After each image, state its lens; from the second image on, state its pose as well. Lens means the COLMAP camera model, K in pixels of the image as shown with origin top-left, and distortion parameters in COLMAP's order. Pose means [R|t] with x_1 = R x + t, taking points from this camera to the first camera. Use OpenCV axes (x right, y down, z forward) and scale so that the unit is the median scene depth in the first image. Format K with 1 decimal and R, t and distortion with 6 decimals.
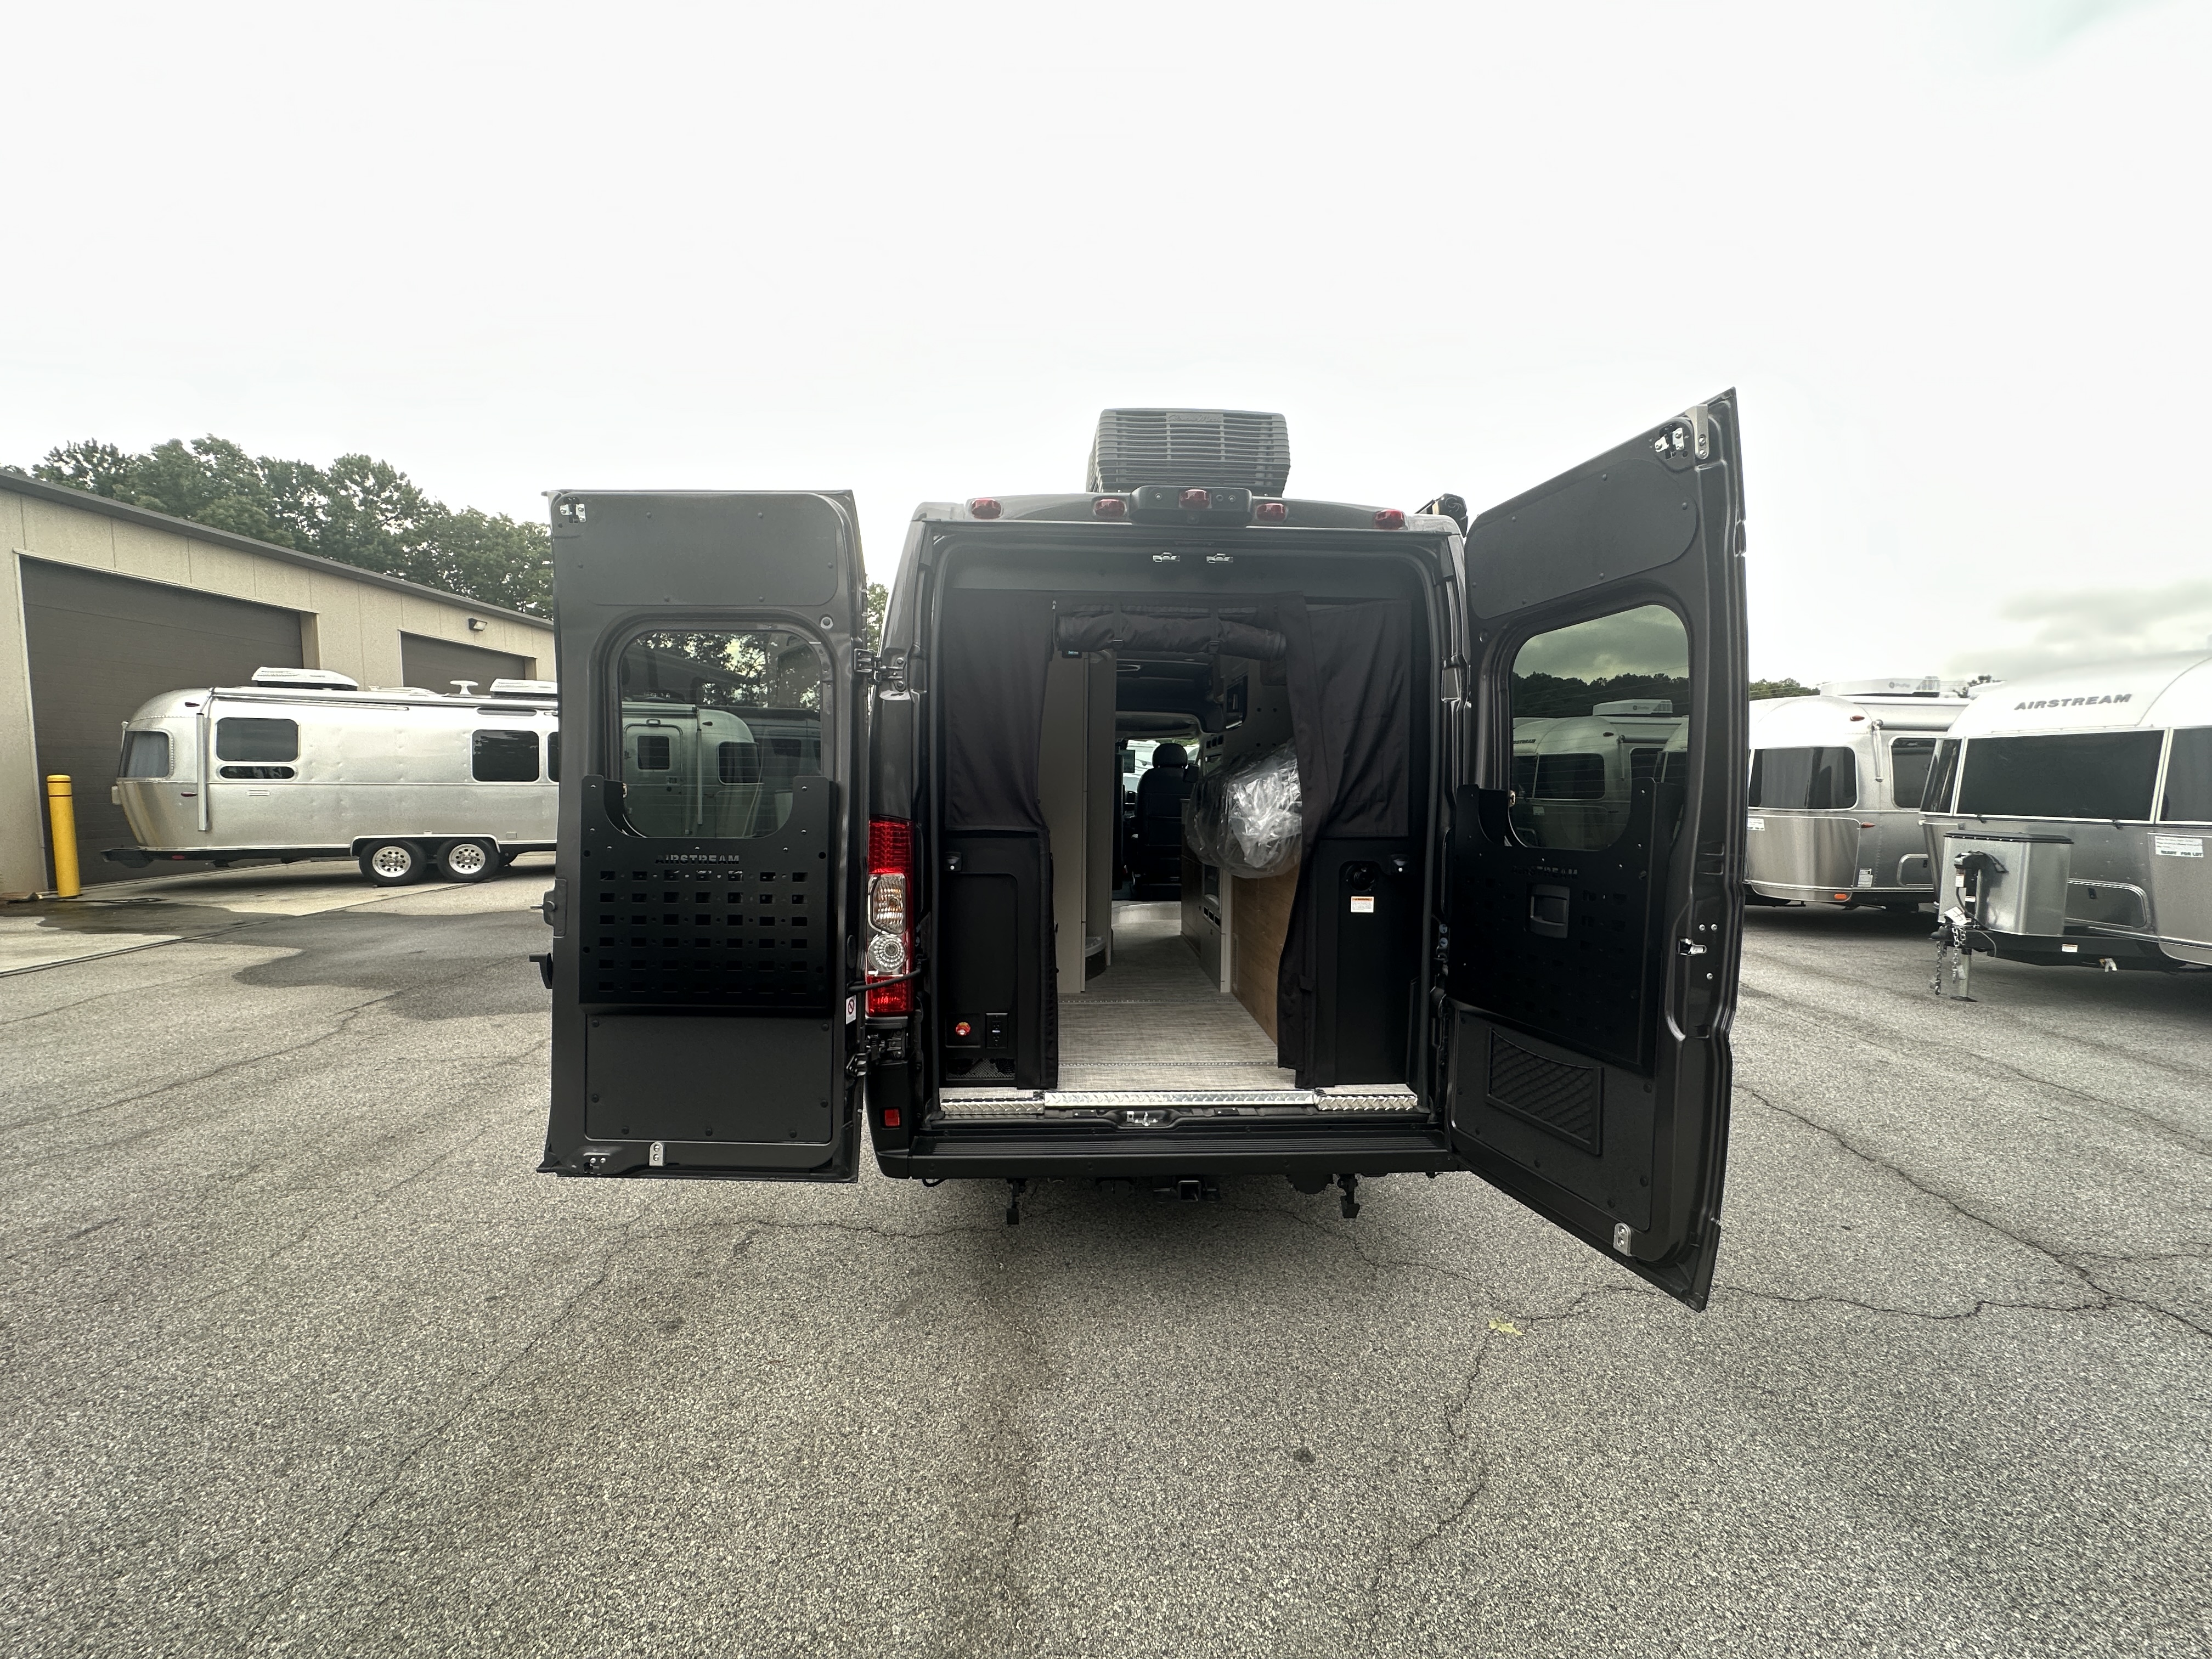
lens RADIAL K [[877.9, 0, 1106.7], [0, 877.9, 828.4], [0, 0, 1]] dist [-0.002839, 0.000971]
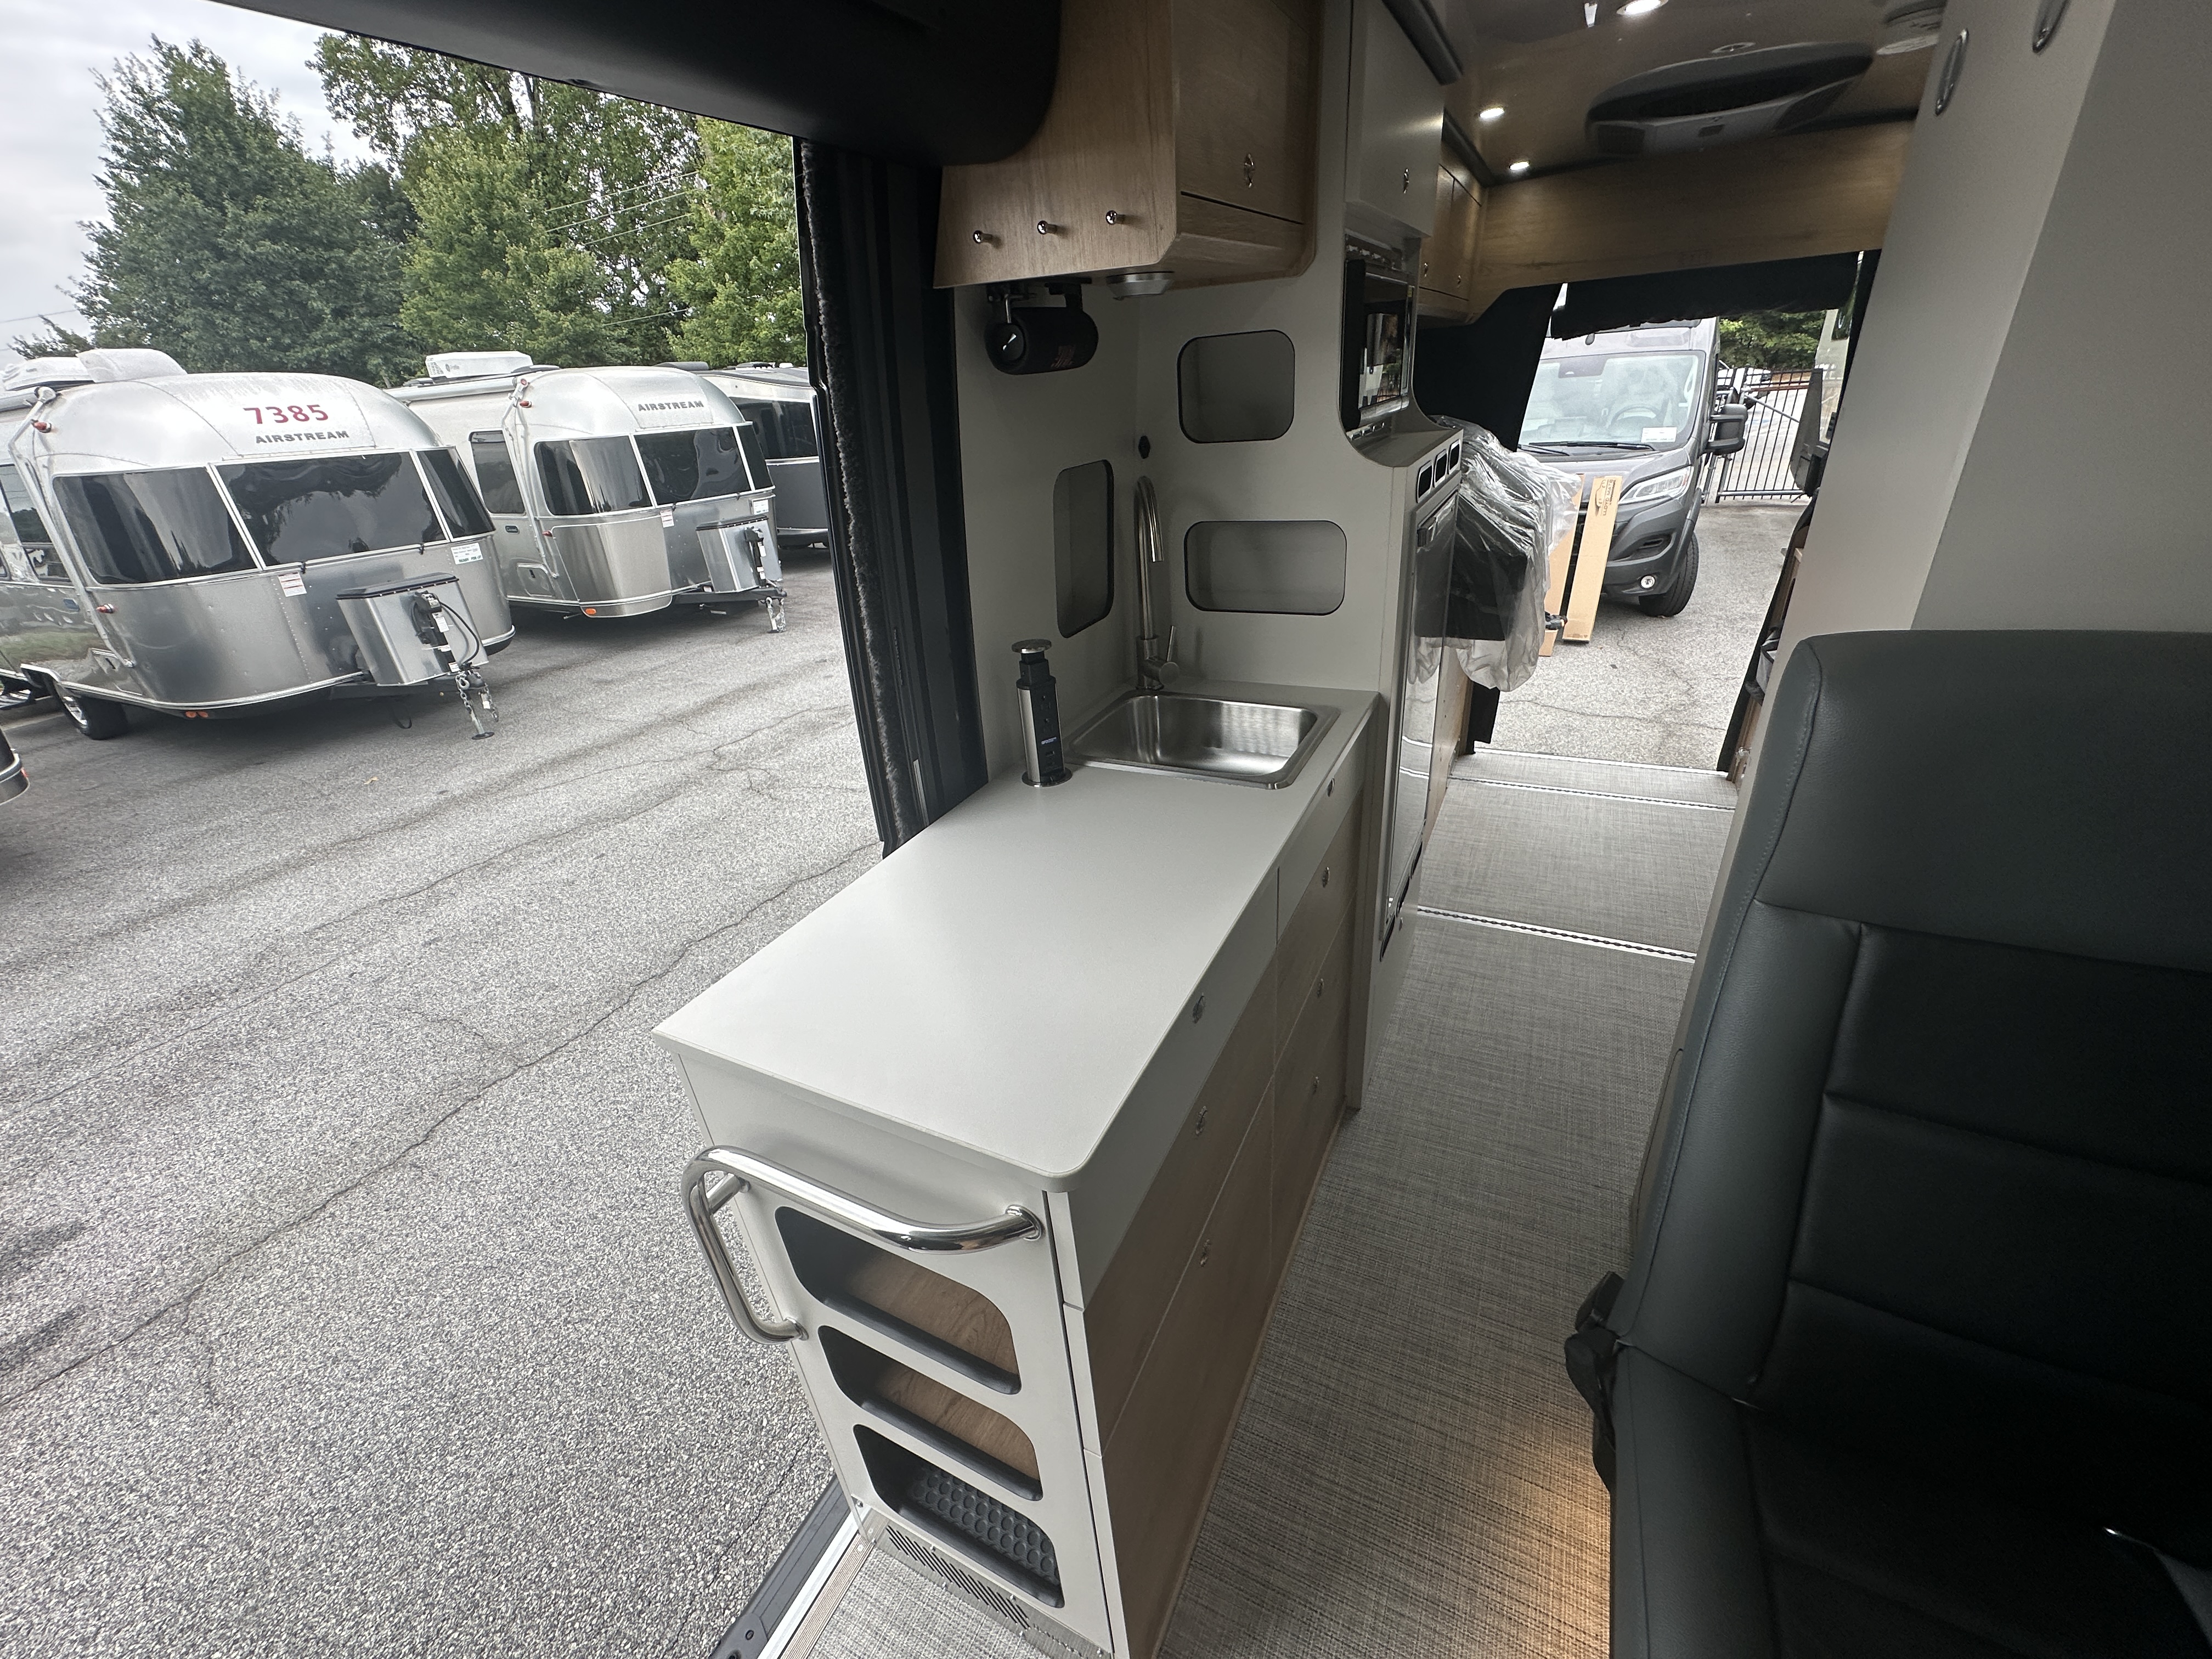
lens RADIAL K [[883.0, 0, 1106.9], [0, 883.0, 829.1], [0, 0, 1]] dist [-0.002169, 0.000605]
pose [[-0.868449, -0.174007, 0.464238, 0.026276], [0.093355, 0.862238, 0.497826, -0.087144], [-0.486909, 0.475676, -0.732566, 0.750660]]
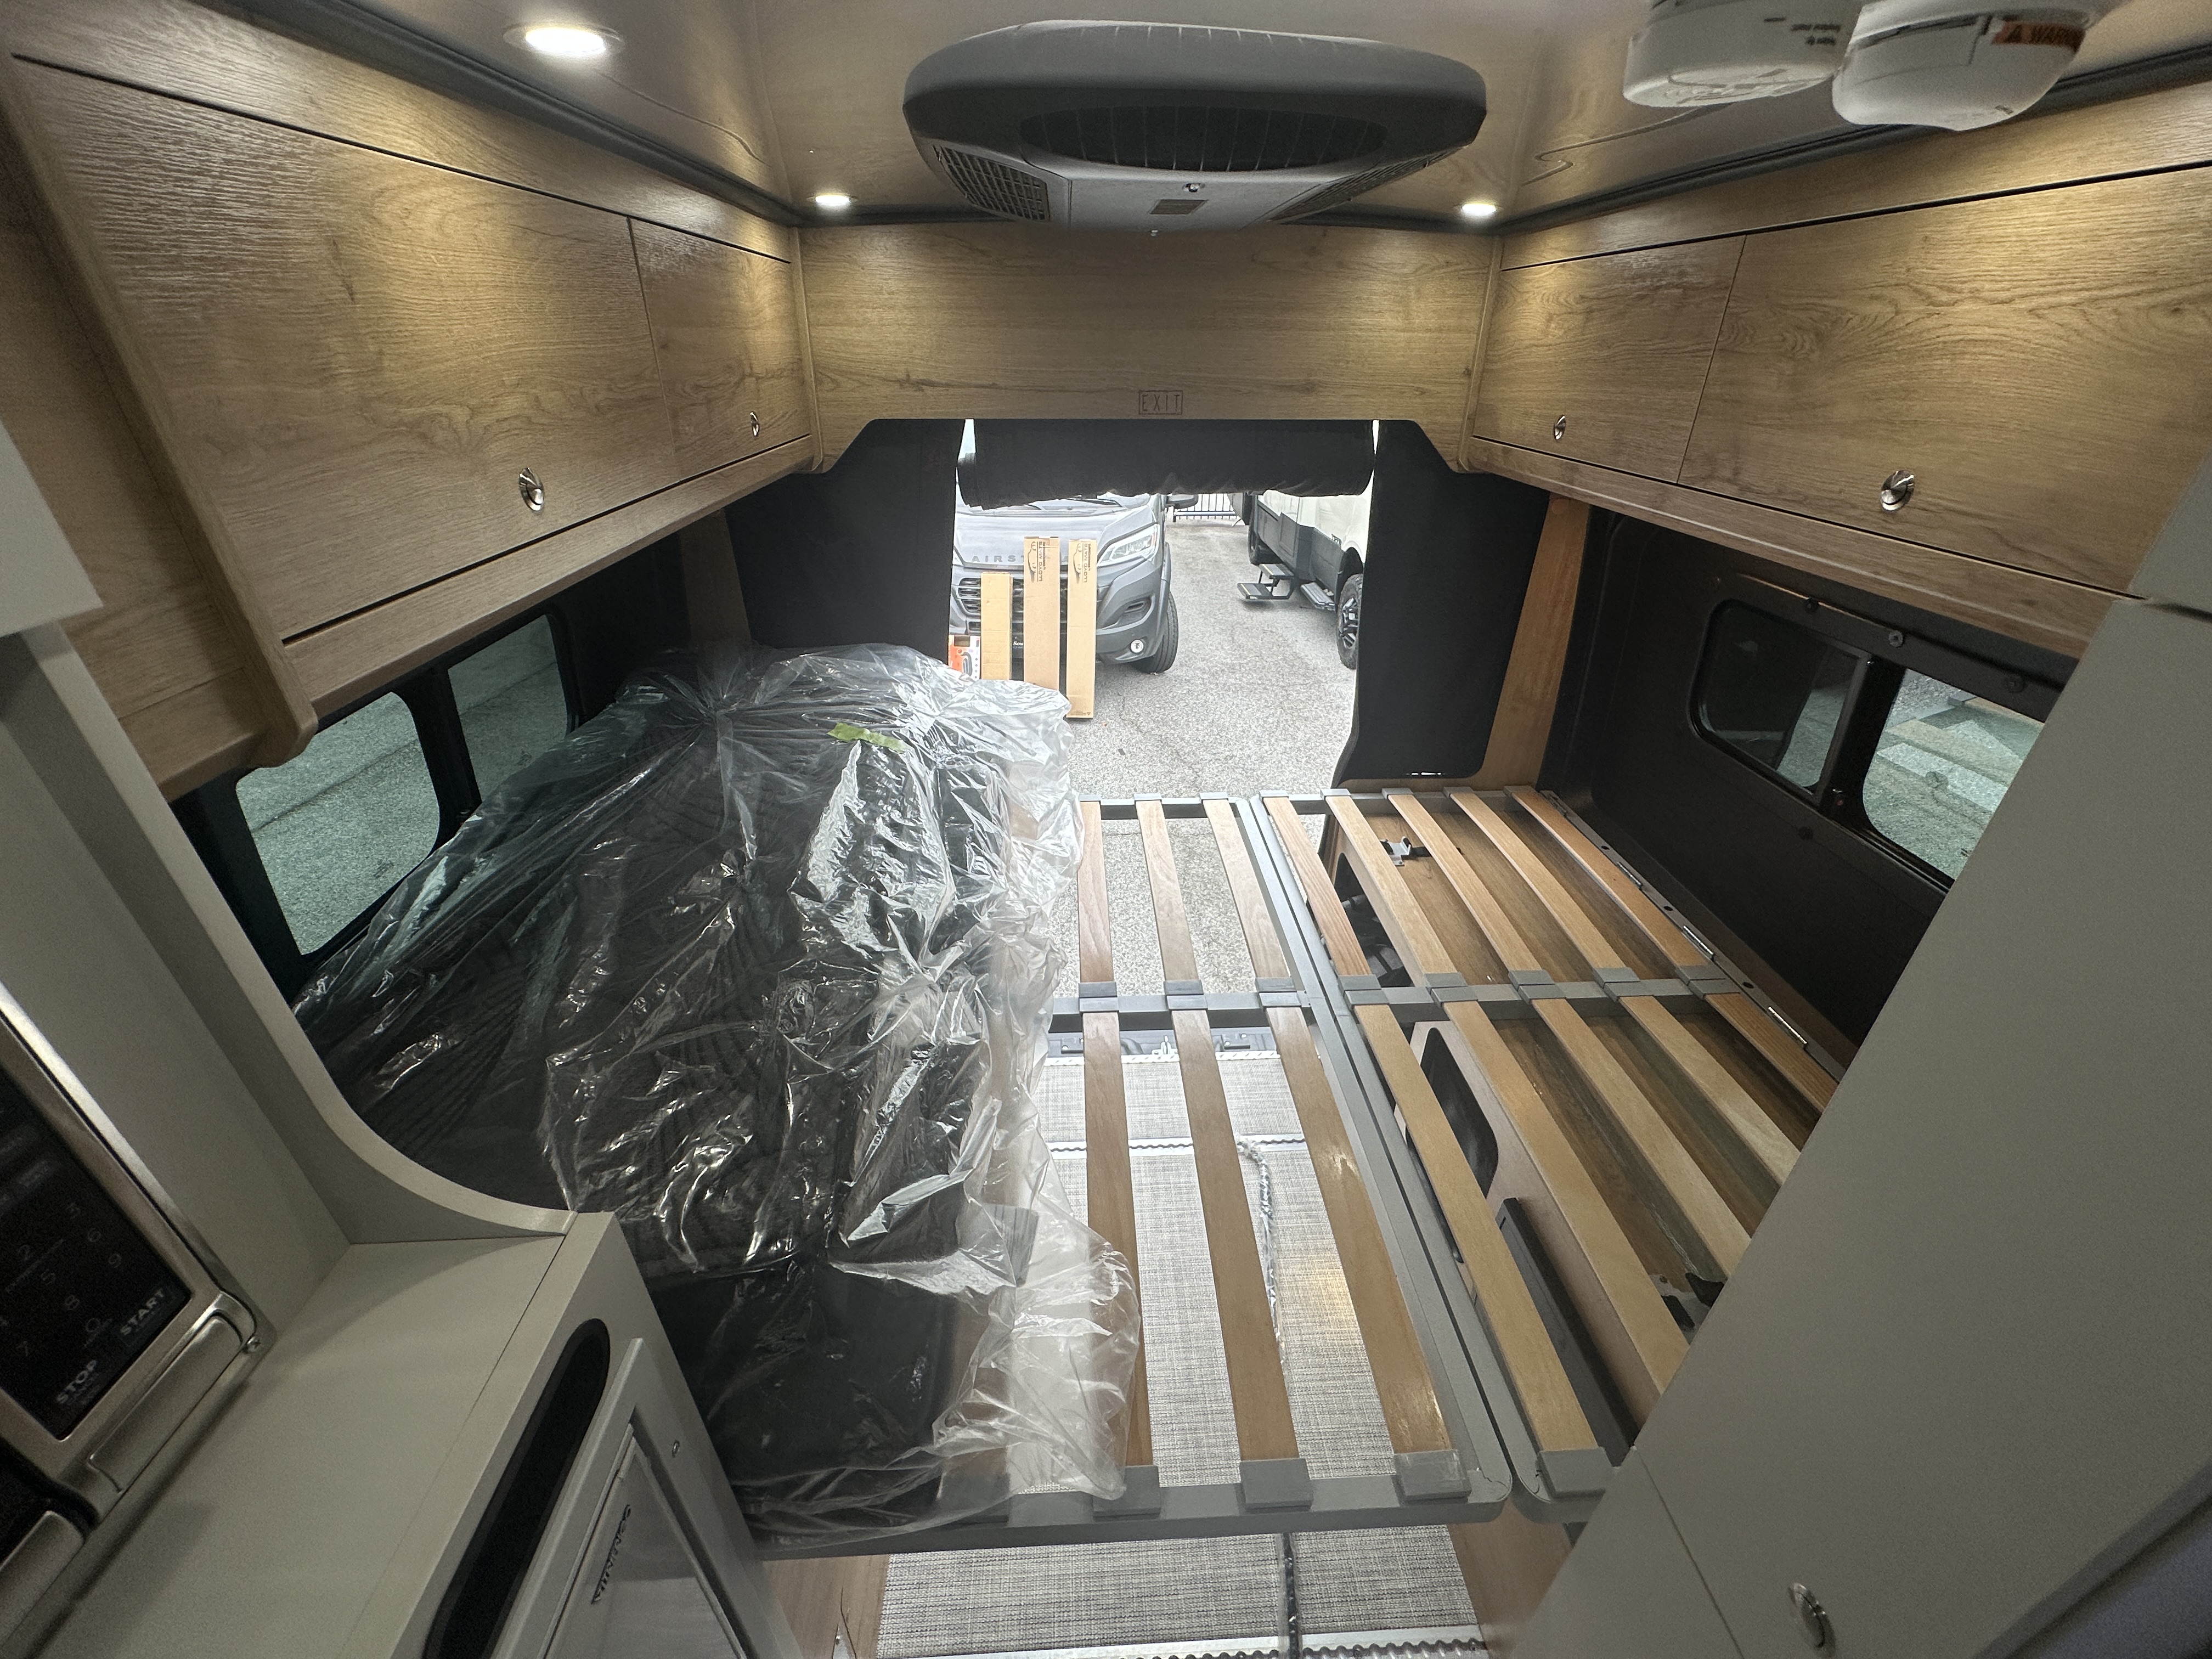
lens RADIAL K [[877.9, 0, 1106.7], [0, 877.9, 828.4], [0, 0, 1]] dist [-0.002839, 0.000971]
pose [[-0.999892, -0.014647, -0.001013, 0.035602], [-0.012899, 0.843414, 0.537109, -0.109489], [-0.007013, 0.537064, -0.843512, 0.537231]]
